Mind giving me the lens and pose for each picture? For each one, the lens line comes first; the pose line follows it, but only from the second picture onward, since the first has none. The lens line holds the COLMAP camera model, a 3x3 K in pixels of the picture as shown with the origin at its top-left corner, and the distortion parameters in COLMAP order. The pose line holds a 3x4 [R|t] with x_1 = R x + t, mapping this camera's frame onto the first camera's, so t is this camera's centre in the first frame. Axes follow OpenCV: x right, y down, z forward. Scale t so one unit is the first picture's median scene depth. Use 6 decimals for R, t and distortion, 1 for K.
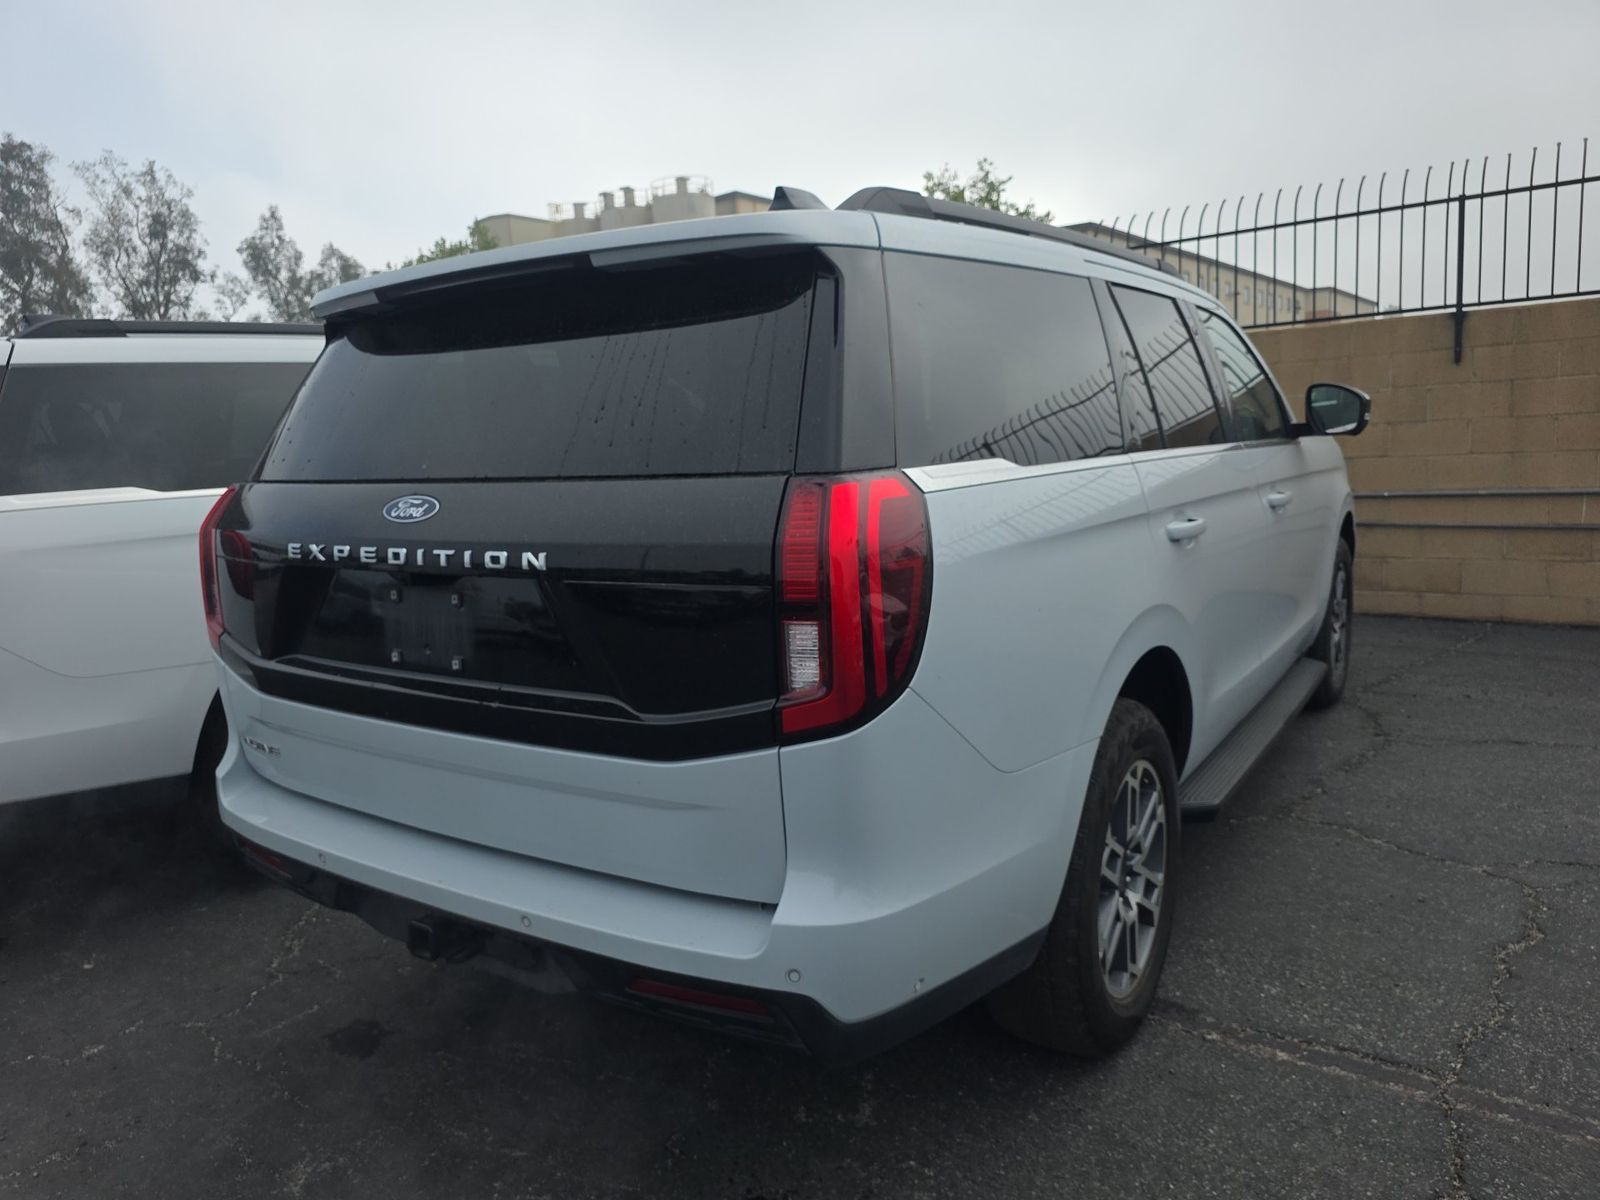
lens RADIAL K [[1119.5, 0, 775.7], [0, 1119.5, 600.9], [0, 0, 1]] dist [0.024634, -0.031397]
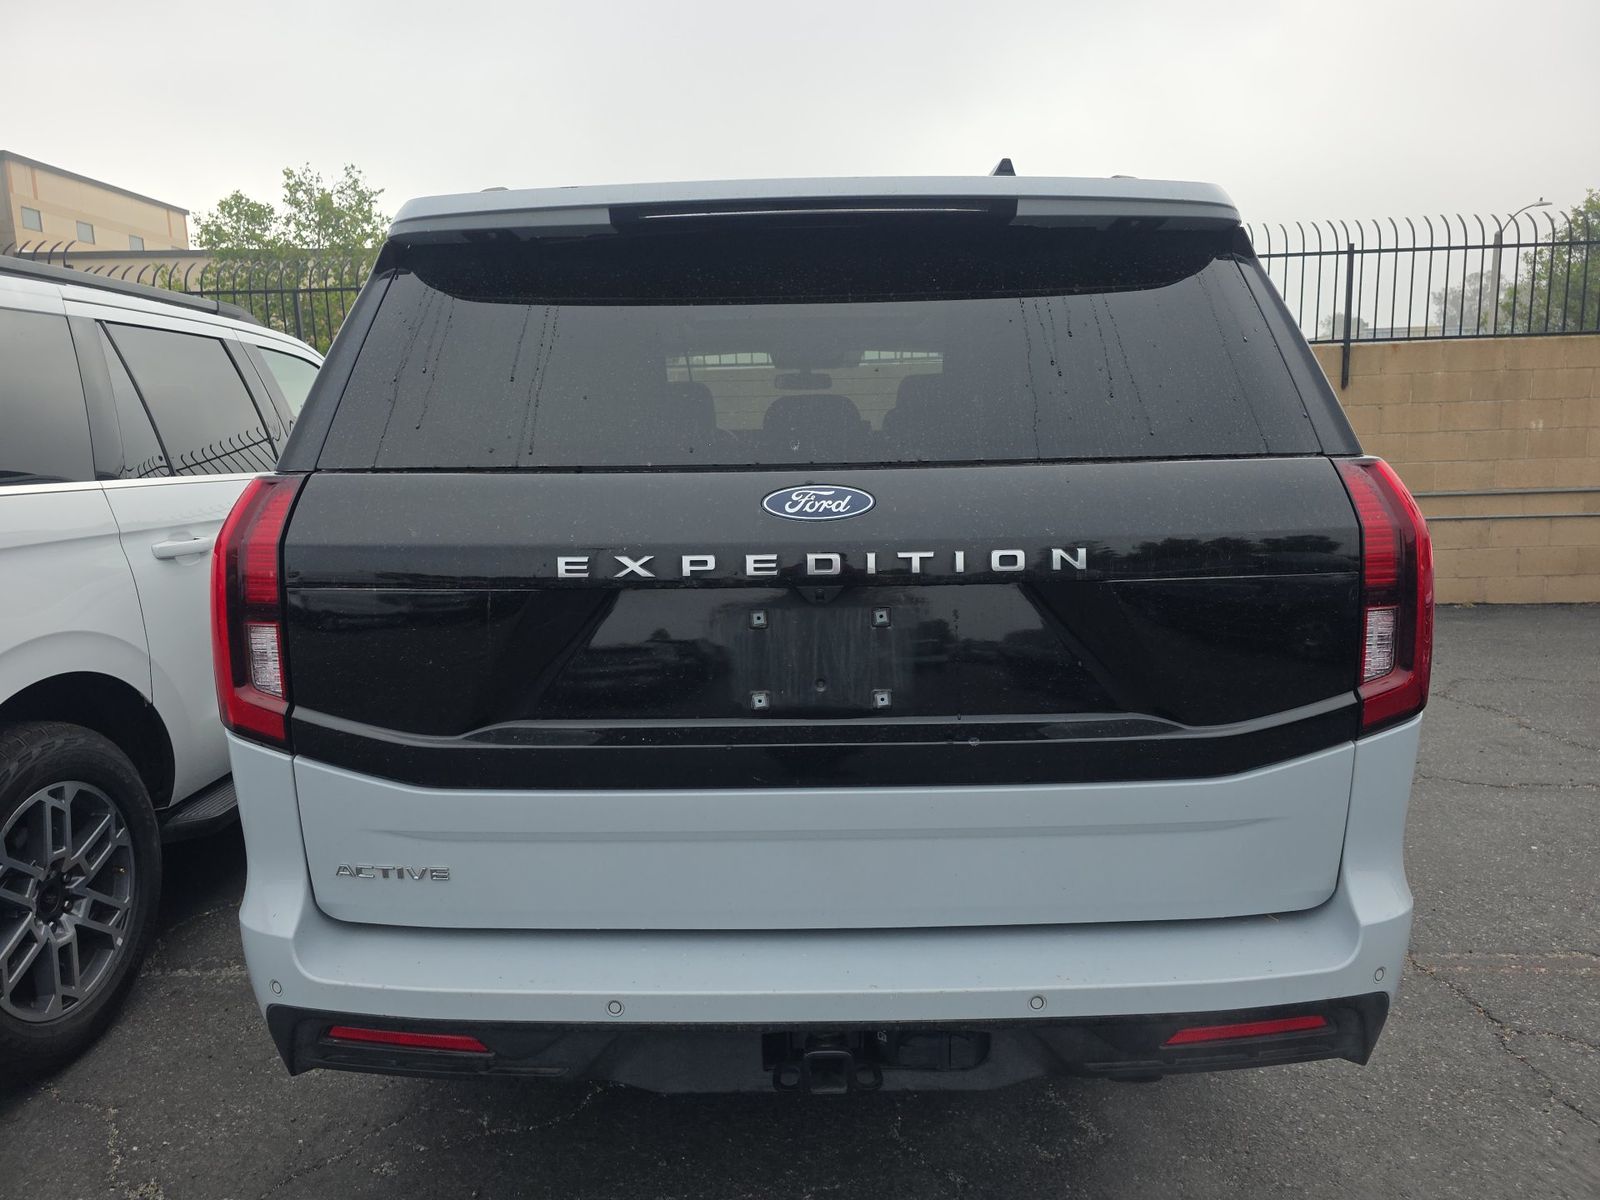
lens RADIAL K [[1084.0, 0, 776.6], [0, 1084.0, 580.8], [0, 0, 1]] dist [0.057246, -0.002271]
pose [[0.833013, -0.049008, 0.551078, -0.755082], [0.066865, 0.997686, -0.012348, -0.021571], [-0.549197, 0.047134, 0.834362, 0.402242]]
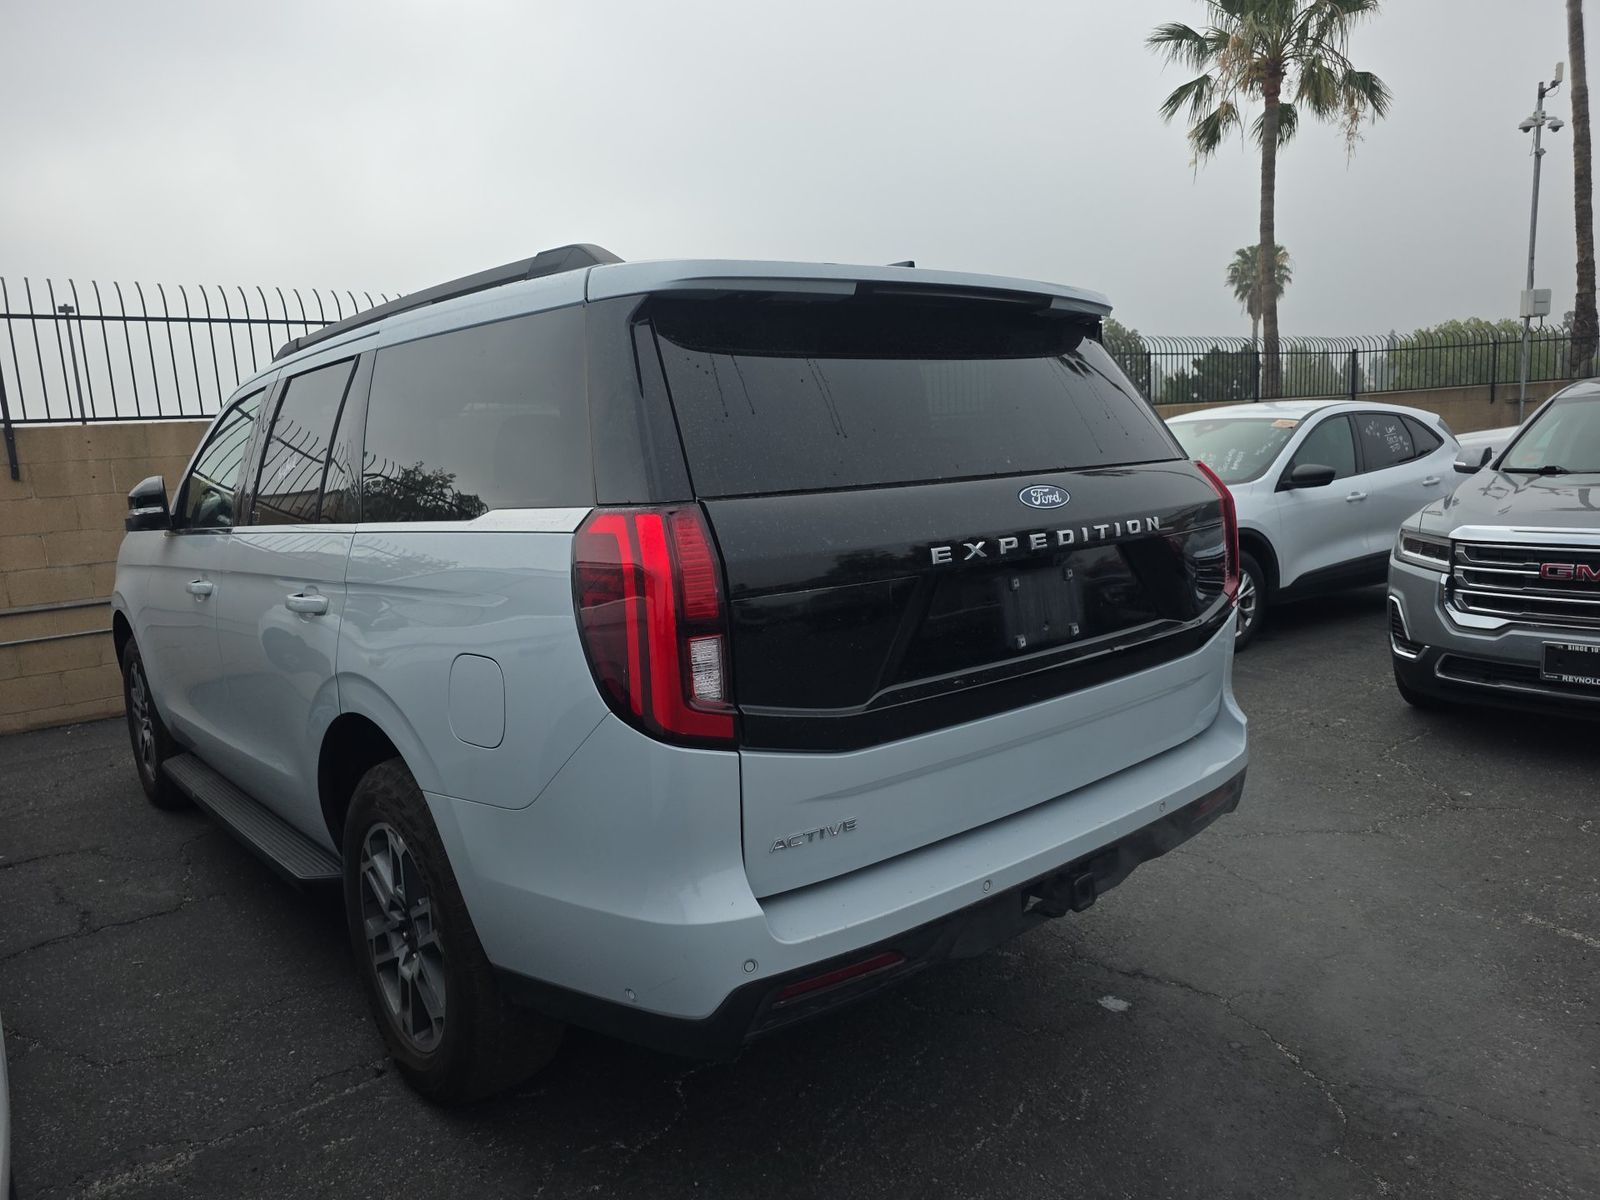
lens RADIAL K [[1119.5, 0, 775.7], [0, 1119.5, 600.9], [0, 0, 1]] dist [0.024634, -0.031397]
pose [[0.278173, -0.090071, 0.956299, -1.452167], [0.198709, 0.979453, 0.034450, -0.071869], [-0.939752, 0.180442, 0.290355, 0.944047]]
